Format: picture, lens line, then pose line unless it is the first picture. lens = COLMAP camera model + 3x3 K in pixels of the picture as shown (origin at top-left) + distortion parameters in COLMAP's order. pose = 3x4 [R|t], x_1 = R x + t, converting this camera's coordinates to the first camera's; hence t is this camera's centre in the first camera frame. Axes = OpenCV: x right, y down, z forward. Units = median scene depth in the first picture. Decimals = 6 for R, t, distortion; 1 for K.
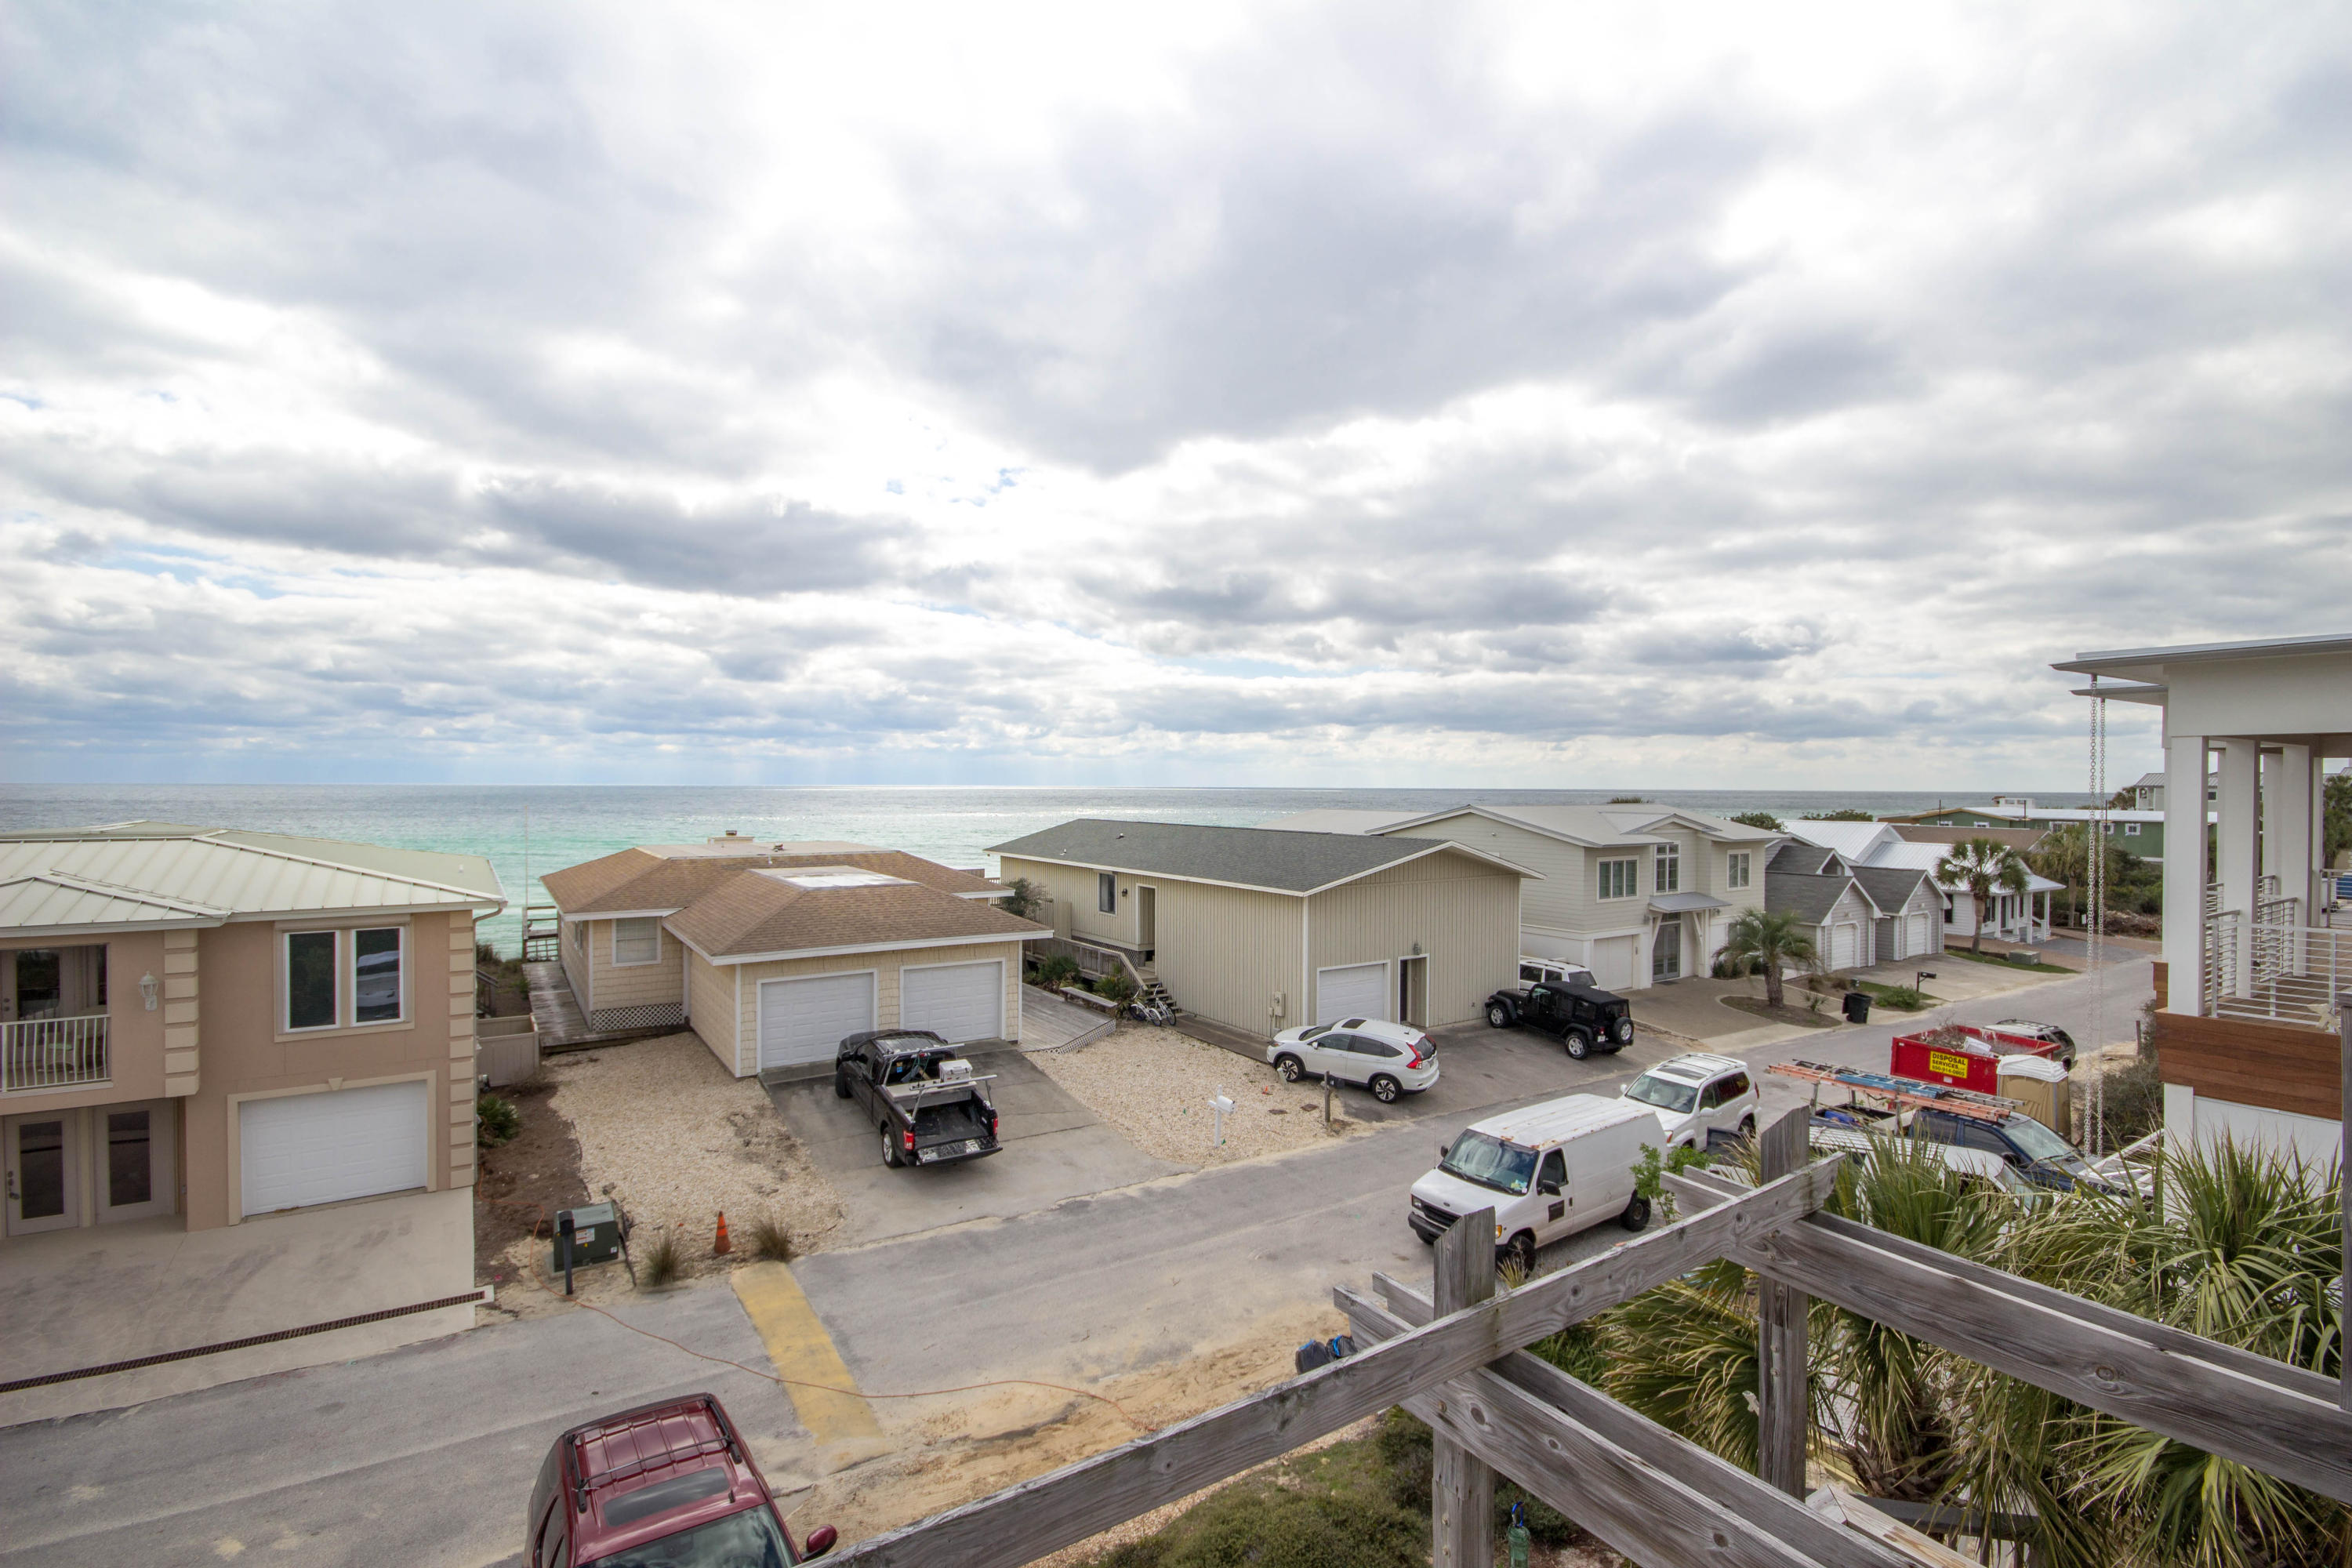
lens RADIAL K [[1083.1, 0, 1187.8], [0, 1083.1, 795.1], [0, 0, 1]] dist [0.016691, -0.012588]
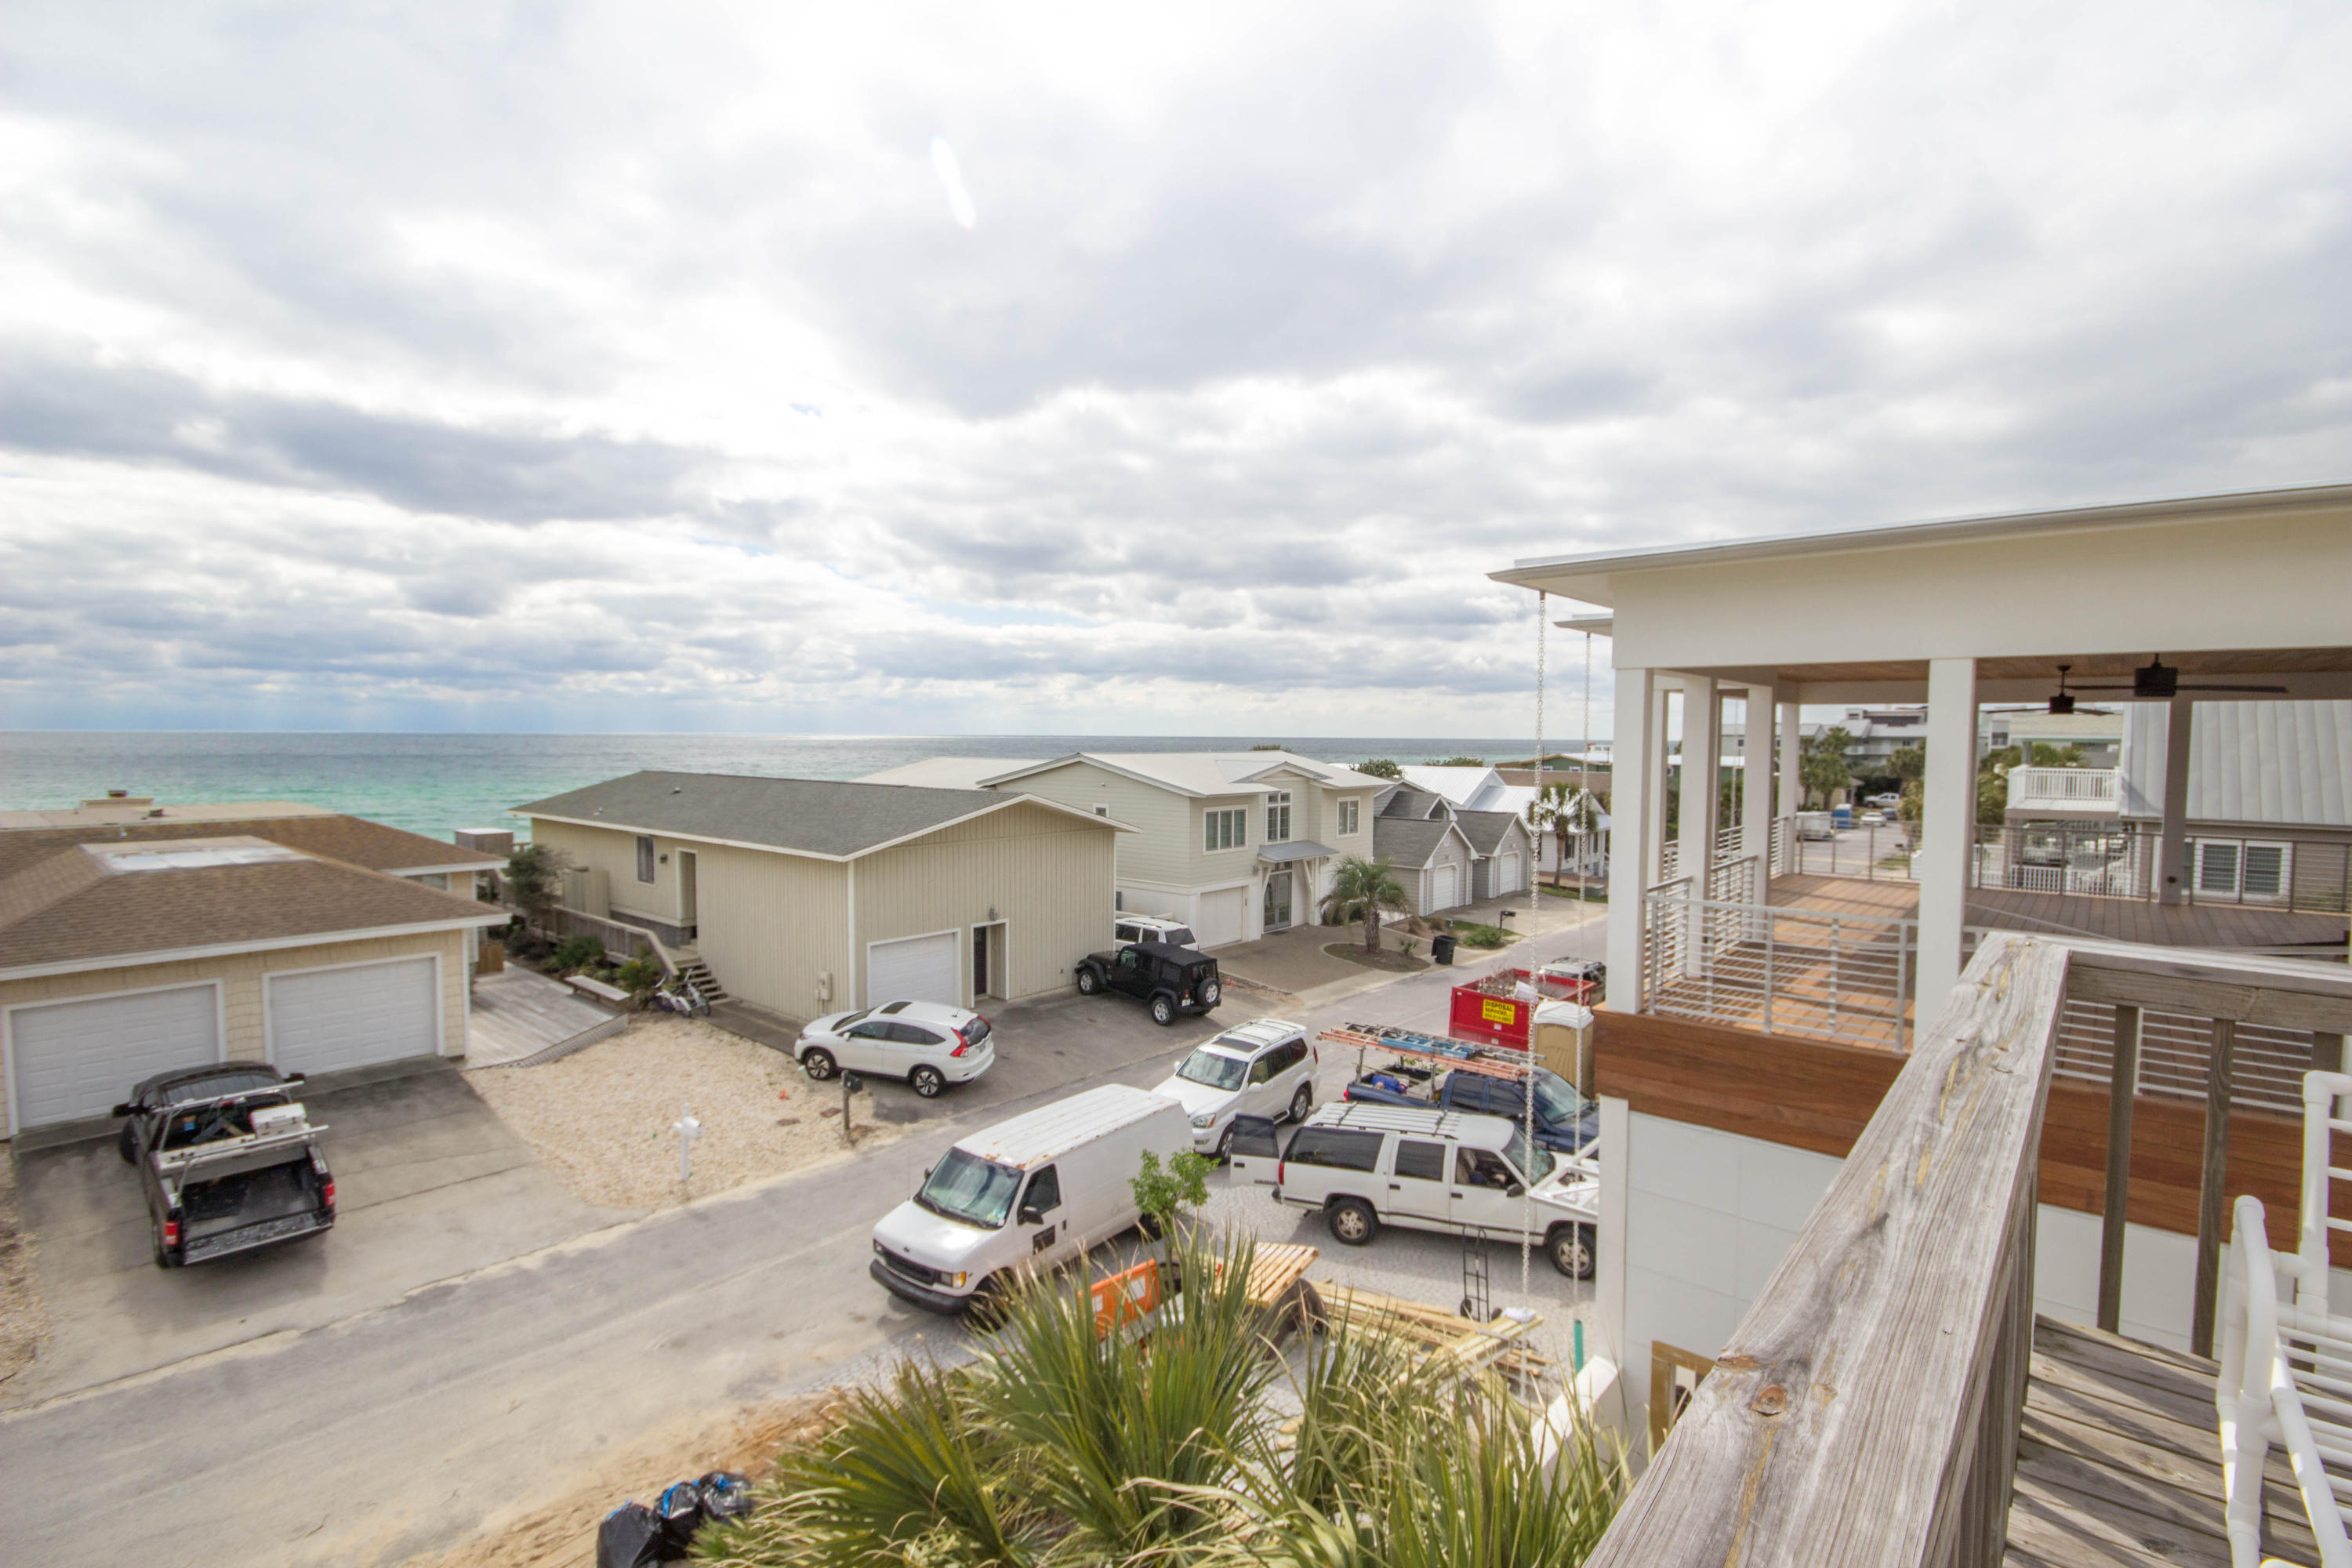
lens RADIAL K [[1084.5, 0, 1176.0], [0, 1084.5, 784.0], [0, 0, 1]] dist [0.004496, 0.000089]
pose [[0.964809, -0.010295, 0.262749, 0.145275], [0.000316, 0.999278, 0.037990, 0.000010], [-0.262950, -0.036570, 0.964116, 0.118113]]
